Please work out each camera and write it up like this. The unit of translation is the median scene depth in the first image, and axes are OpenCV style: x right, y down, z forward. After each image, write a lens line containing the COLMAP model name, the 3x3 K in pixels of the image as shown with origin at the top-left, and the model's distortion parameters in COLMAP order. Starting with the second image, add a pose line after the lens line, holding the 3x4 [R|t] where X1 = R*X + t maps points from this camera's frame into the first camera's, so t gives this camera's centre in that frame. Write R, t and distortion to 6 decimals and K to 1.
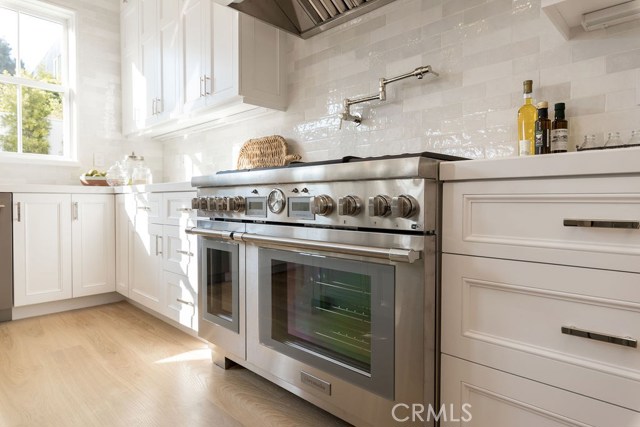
lens RADIAL K [[379.2, 0, 320.5], [0, 379.2, 212.1], [0, 0, 1]] dist [-0.017186, 0.000215]
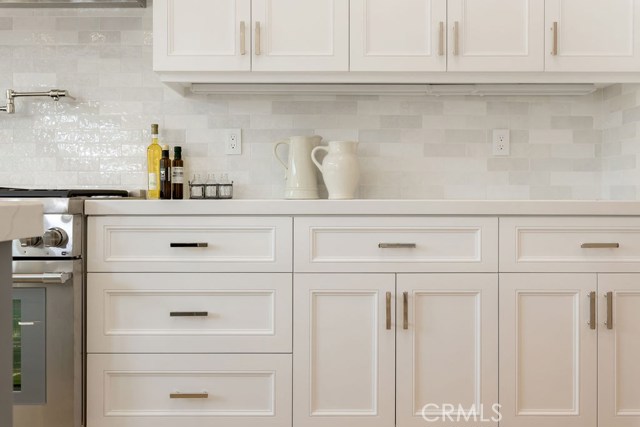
lens RADIAL K [[545.8, 0, 330.5], [0, 545.8, 194.9], [0, 0, 1]] dist [0.010177, 0.004198]
pose [[0.713966, -0.001987, 0.700177, -0.367725], [0.015077, 0.999808, -0.012536, -0.113186], [-0.700018, 0.019507, 0.713859, -0.853393]]
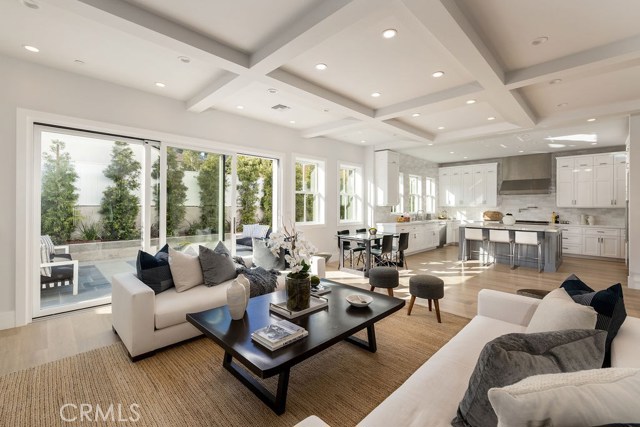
lens RADIAL K [[280.3, 0, 321.1], [0, 280.3, 208.0], [0, 0, 1]] dist [0.001474, 0.000792]
pose [[0.999893, 0.010745, -0.009911, -5.828605], [-0.010899, 0.999819, -0.015596, -0.369069], [0.009742, 0.015702, 0.999829, -6.760777]]
